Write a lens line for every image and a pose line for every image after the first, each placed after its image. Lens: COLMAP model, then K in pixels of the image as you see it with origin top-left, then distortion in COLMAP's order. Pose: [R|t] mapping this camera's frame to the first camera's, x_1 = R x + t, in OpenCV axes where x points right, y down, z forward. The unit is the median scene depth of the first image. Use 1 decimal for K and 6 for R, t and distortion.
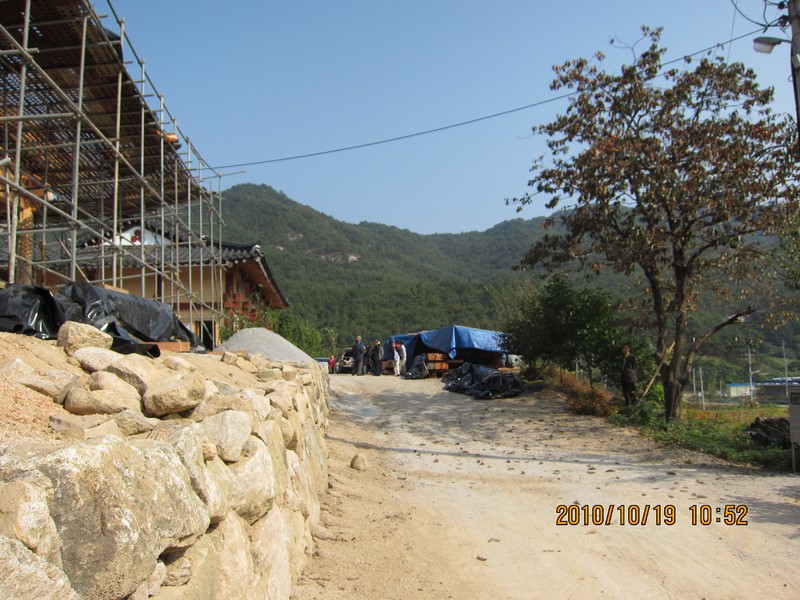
lens RADIAL K [[672.5, 0, 397.9], [0, 672.5, 299.4], [0, 0, 1]] dist [-0.060663, 0.014721]
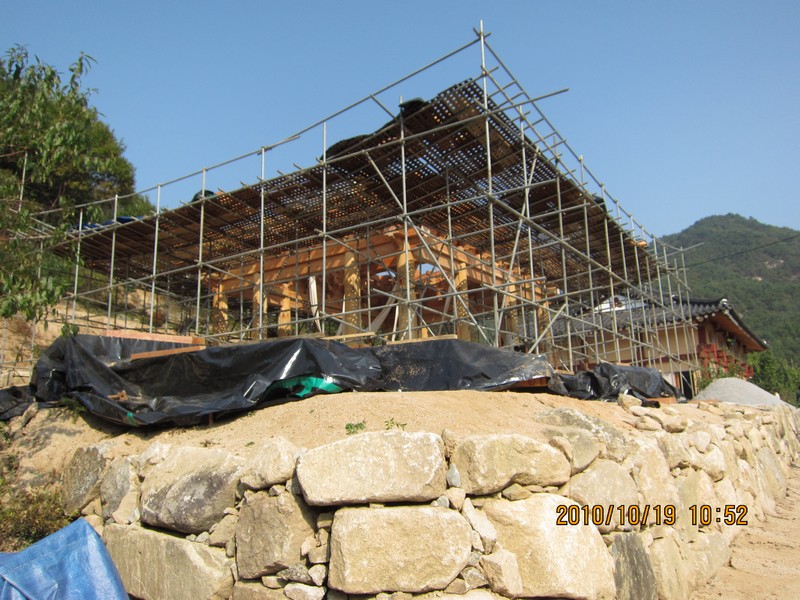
lens RADIAL K [[672.5, 0, 397.5], [0, 672.5, 300.9], [0, 0, 1]] dist [-0.060663, 0.014721]
pose [[0.772825, -0.121749, -0.622832, 0.066280], [0.080349, 0.992299, -0.094273, -0.023330], [0.629513, 0.022813, 0.776655, -0.225964]]
